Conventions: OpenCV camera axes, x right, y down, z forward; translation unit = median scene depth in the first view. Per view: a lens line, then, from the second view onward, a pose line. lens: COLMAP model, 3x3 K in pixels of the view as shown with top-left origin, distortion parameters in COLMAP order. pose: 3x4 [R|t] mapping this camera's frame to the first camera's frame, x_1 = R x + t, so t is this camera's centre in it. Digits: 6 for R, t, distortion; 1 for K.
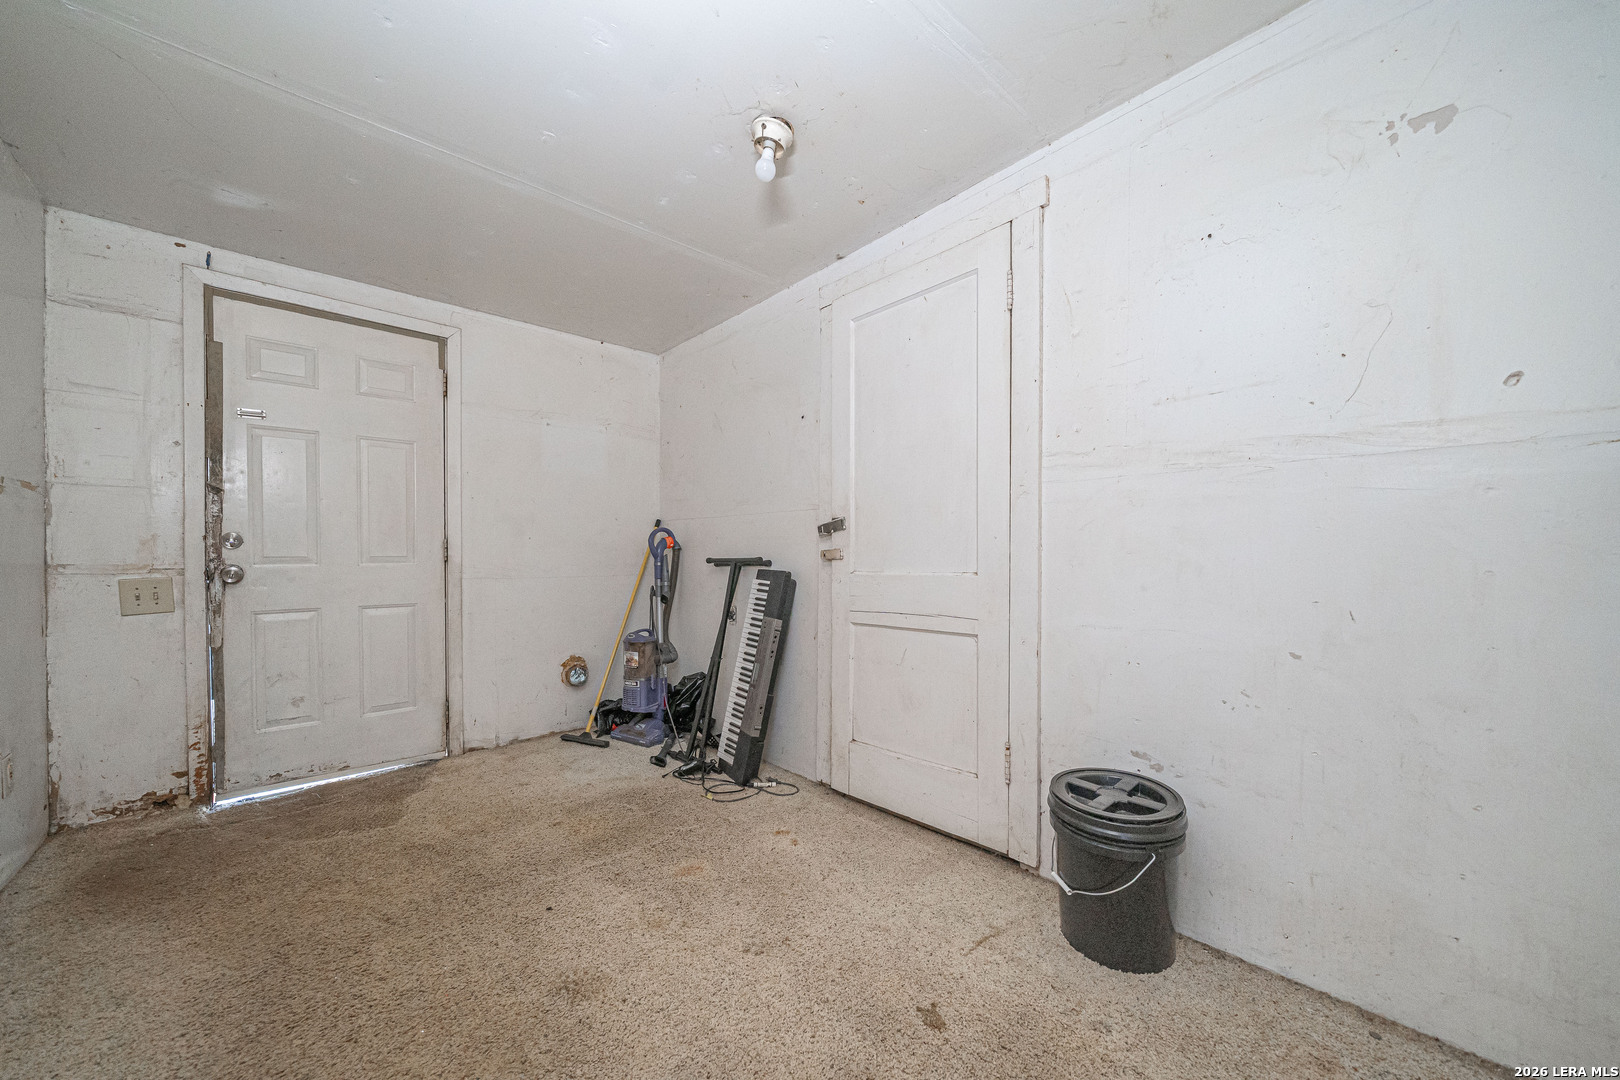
lens RADIAL K [[564.1, 0, 811.1], [0, 564.1, 559.3], [0, 0, 1]] dist [-0.000749, -0.000122]
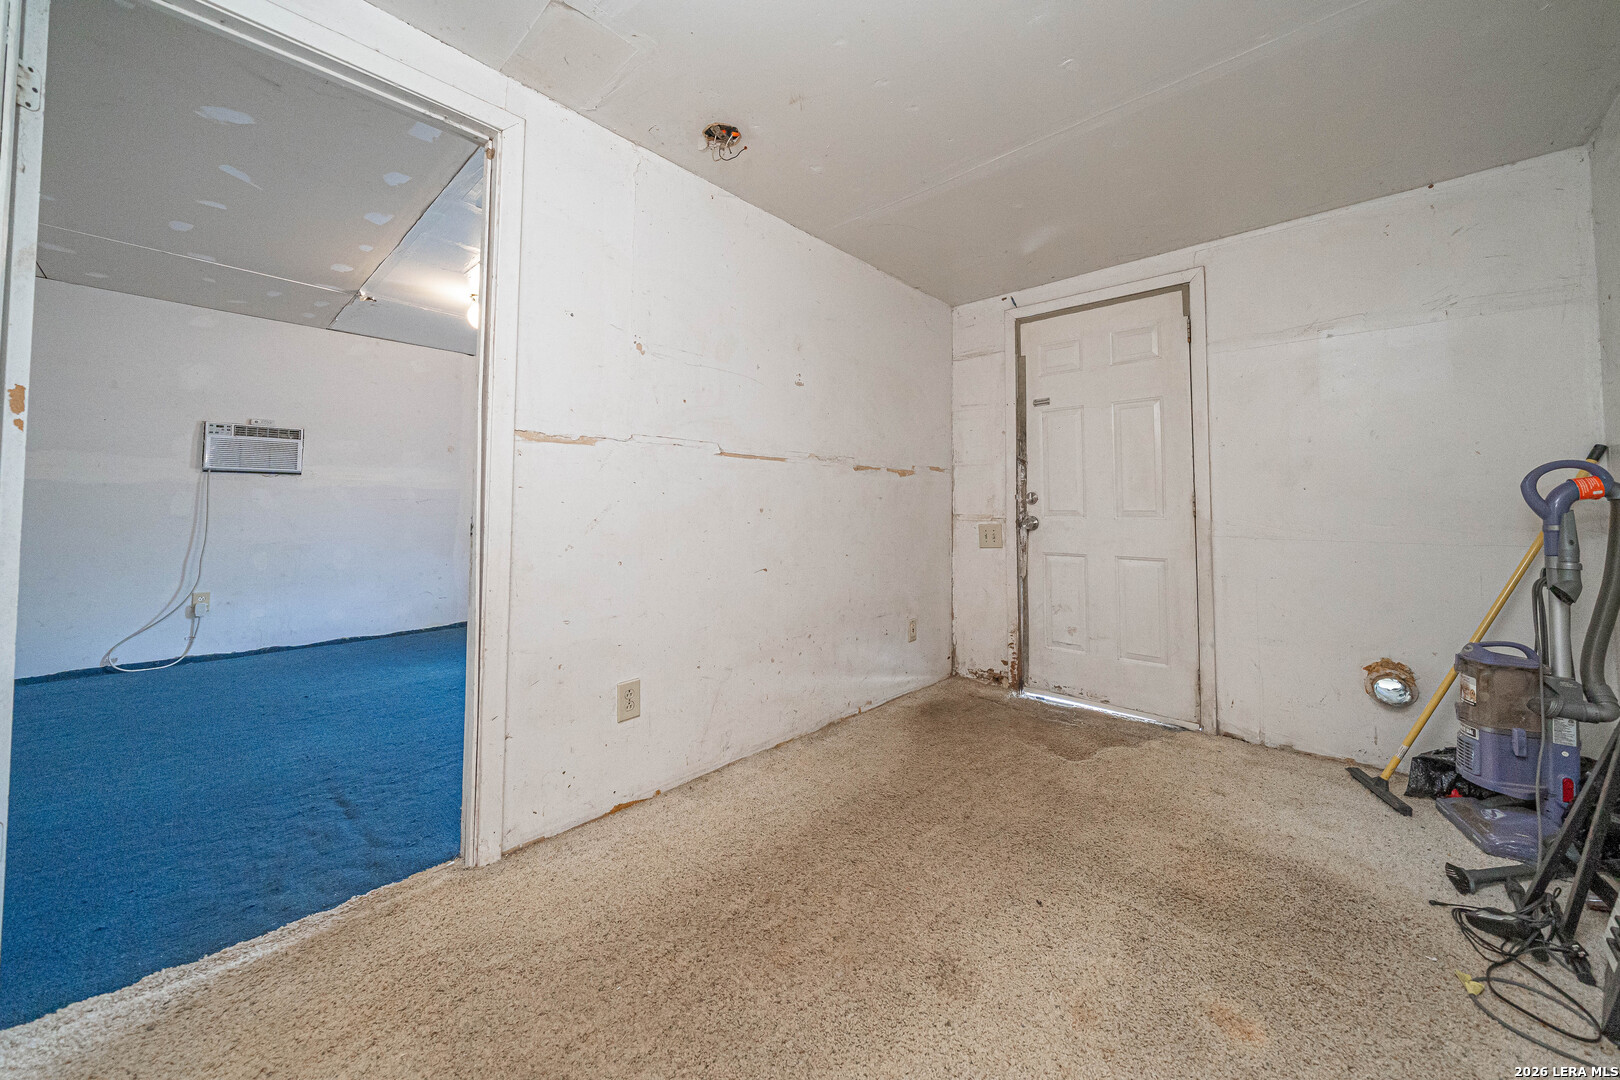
lens RADIAL K [[567.7, 0, 811.4], [0, 567.7, 475.8], [0, 0, 1]] dist [-0.000429, -0.000085]
pose [[0.118998, -0.055243, -0.991356, 0.261104], [-0.012882, 0.998281, -0.057176, -0.002353], [0.992811, 0.019574, 0.118082, 0.317155]]
